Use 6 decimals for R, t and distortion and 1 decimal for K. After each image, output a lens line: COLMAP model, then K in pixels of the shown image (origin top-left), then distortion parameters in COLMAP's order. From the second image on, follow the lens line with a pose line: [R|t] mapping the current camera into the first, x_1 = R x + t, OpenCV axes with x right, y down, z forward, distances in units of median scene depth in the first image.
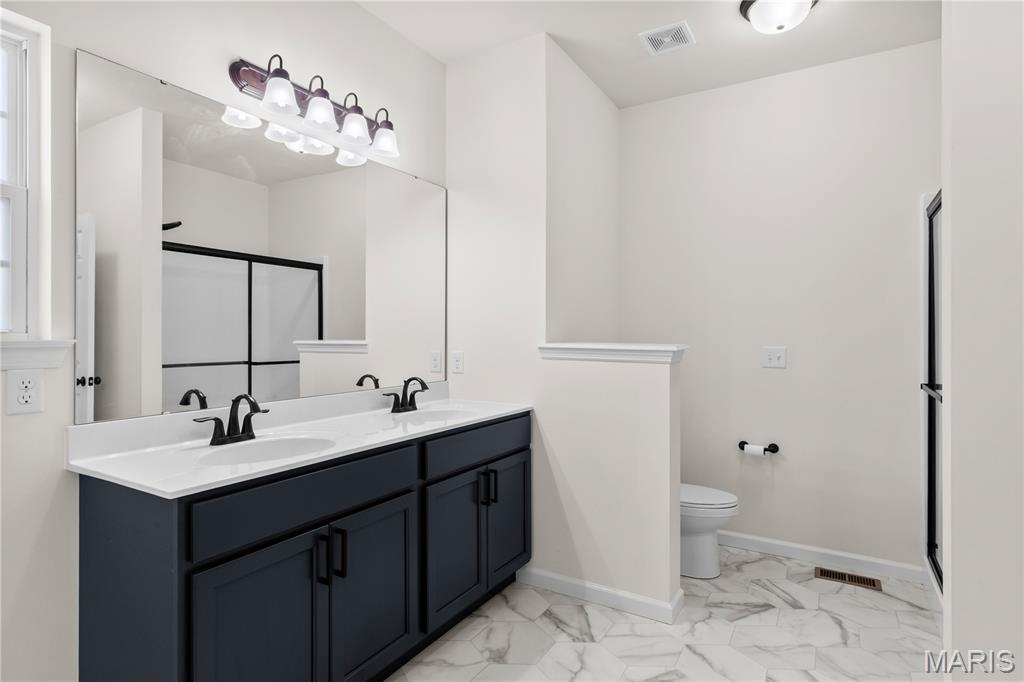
lens RADIAL K [[536.8, 0, 512.3], [0, 536.8, 334.2], [0, 0, 1]] dist [0.000609, 0.000195]
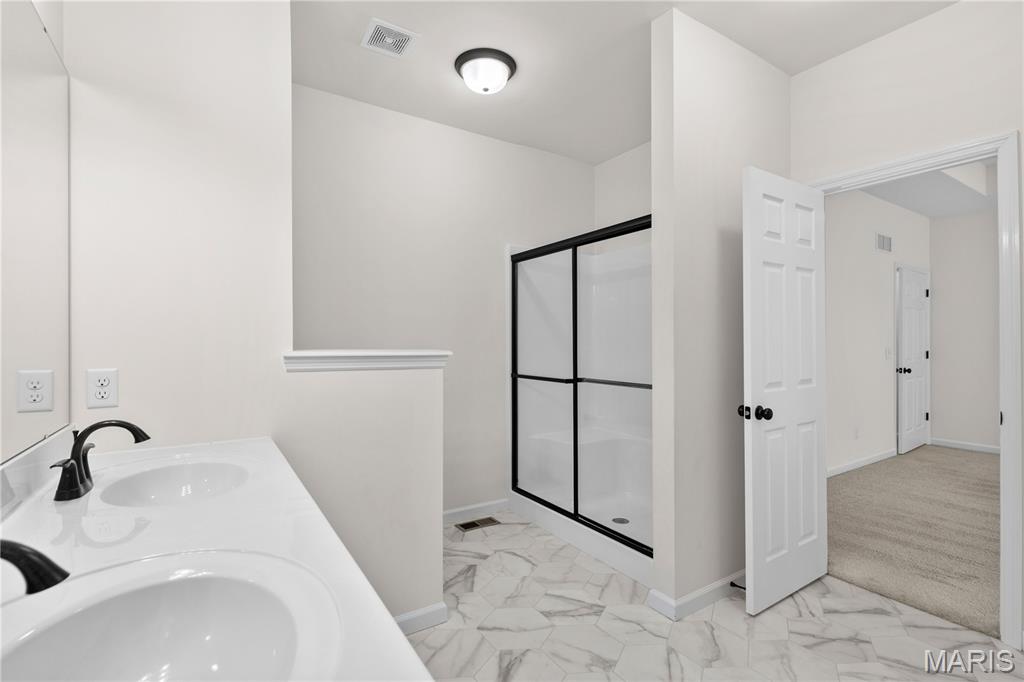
lens RADIAL K [[468.4, 0, 512.8], [0, 468.4, 346.6], [0, 0, 1]] dist [0.000840, -0.000105]
pose [[0.437342, -0.007043, 0.899268, -0.428644], [0.004827, 0.999973, 0.005484, 0.009258], [-0.899282, 0.001942, 0.437364, 0.465877]]
